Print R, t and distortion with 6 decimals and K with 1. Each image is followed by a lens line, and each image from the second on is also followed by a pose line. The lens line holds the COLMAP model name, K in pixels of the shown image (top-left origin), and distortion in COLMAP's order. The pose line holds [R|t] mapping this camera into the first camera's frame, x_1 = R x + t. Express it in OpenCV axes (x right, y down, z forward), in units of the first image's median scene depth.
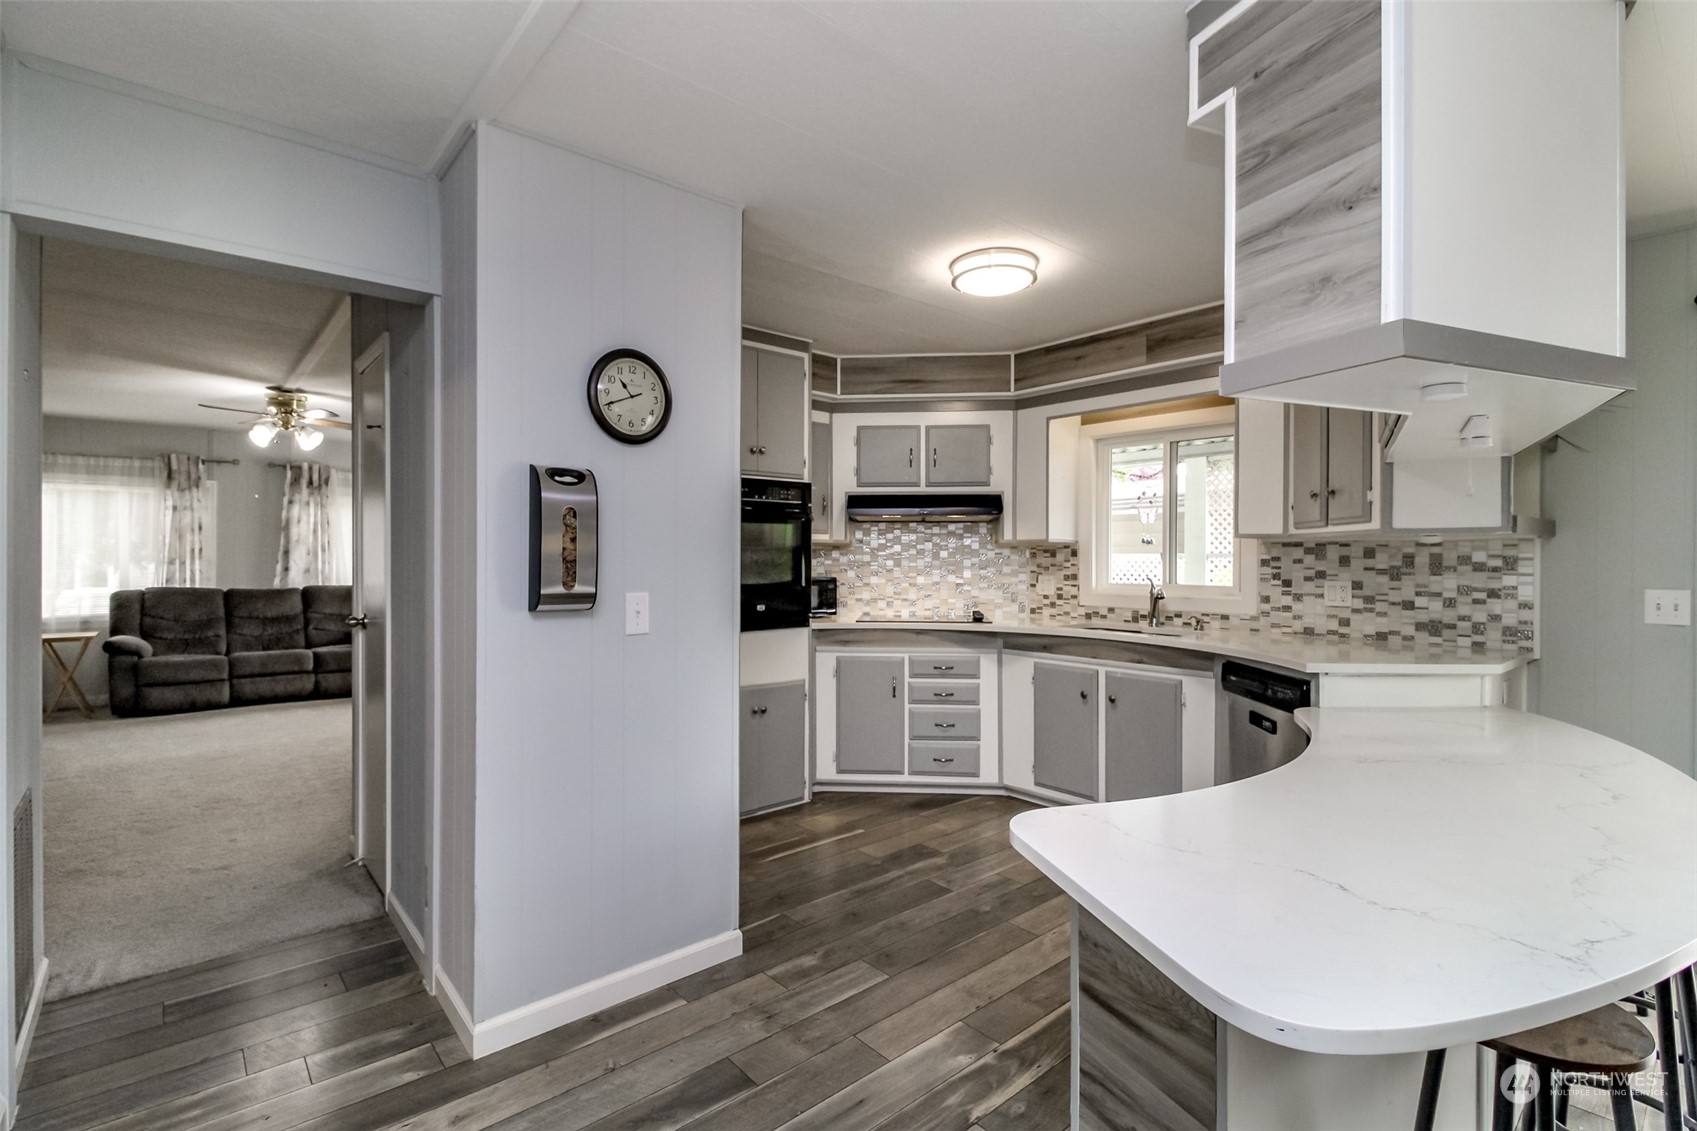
lens RADIAL K [[777.4, 0, 848.5], [0, 777.4, 565.5], [0, 0, 1]] dist [-0.019828, -0.000016]
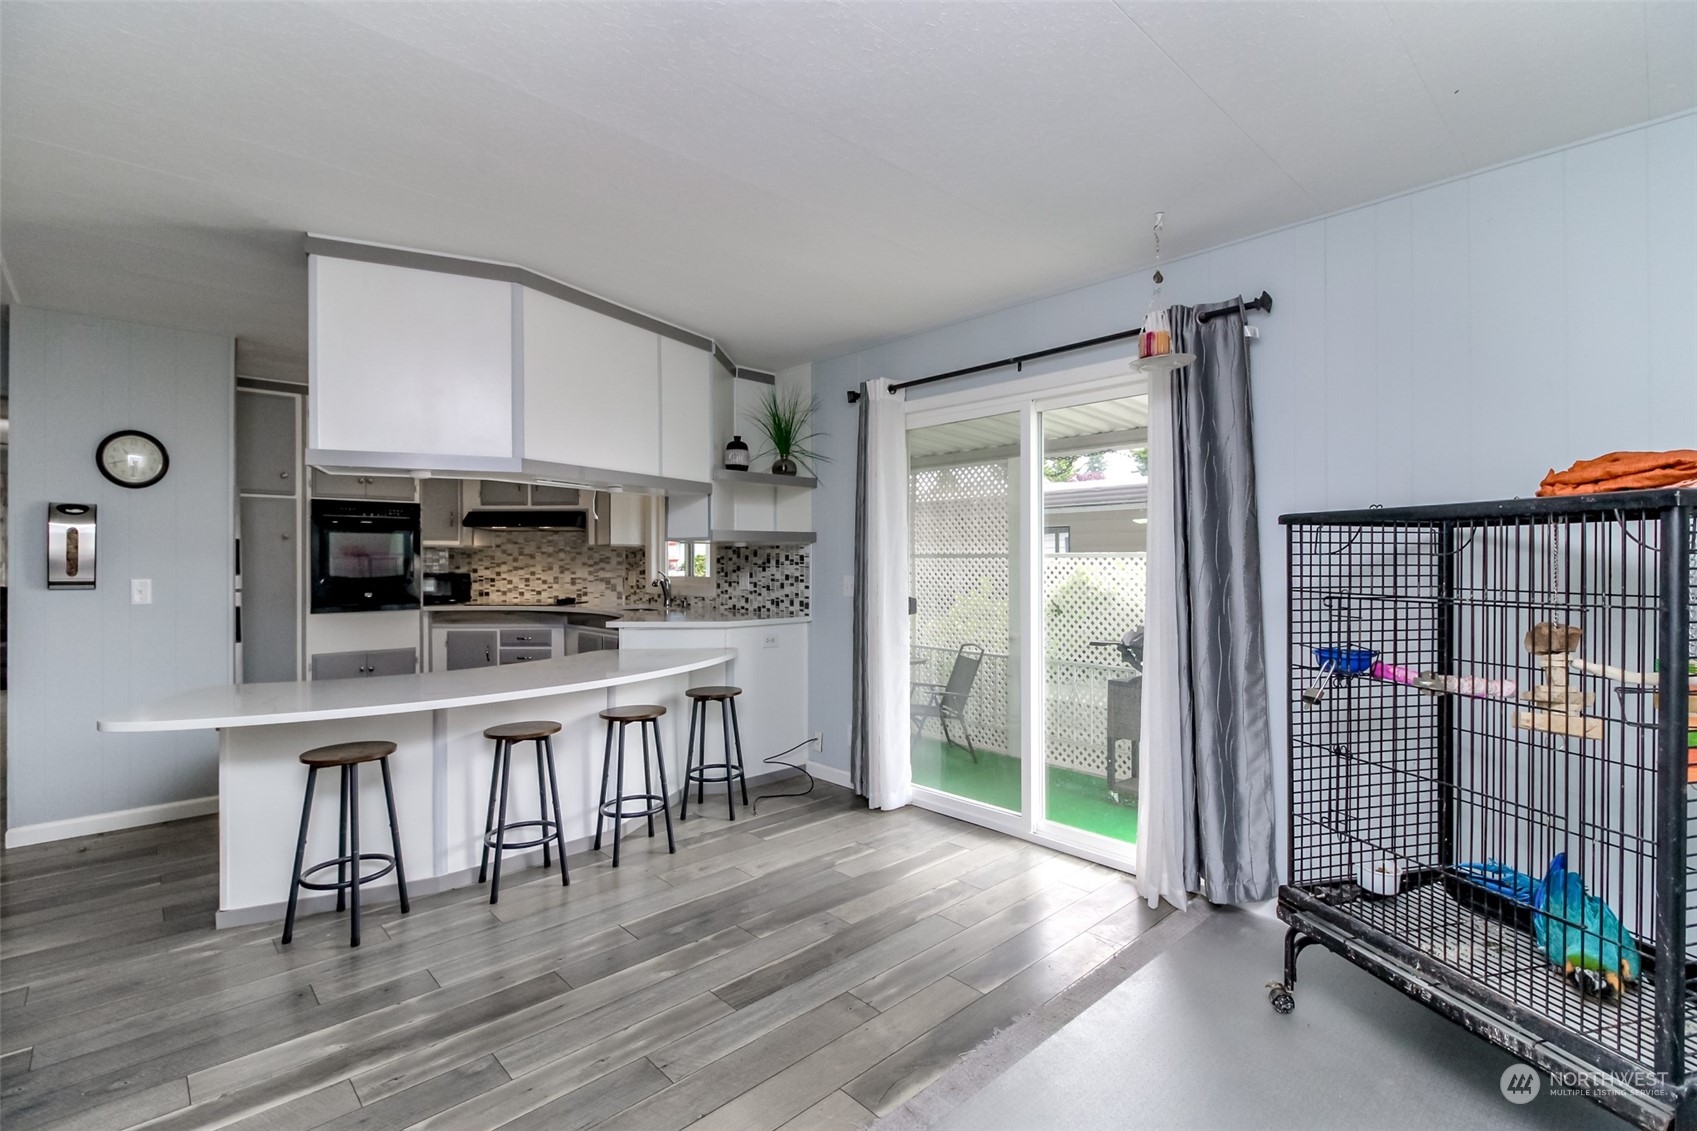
lens RADIAL K [[791.1, 0, 848.5], [0, 791.1, 565.5], [0, 0, 1]] dist [0.033505, 0.000134]
pose [[0.998904, -0.004904, 0.046554, 0.735519], [0.005079, 0.999980, -0.003644, 0.012867], [-0.046535, 0.003876, 0.998909, -0.502175]]
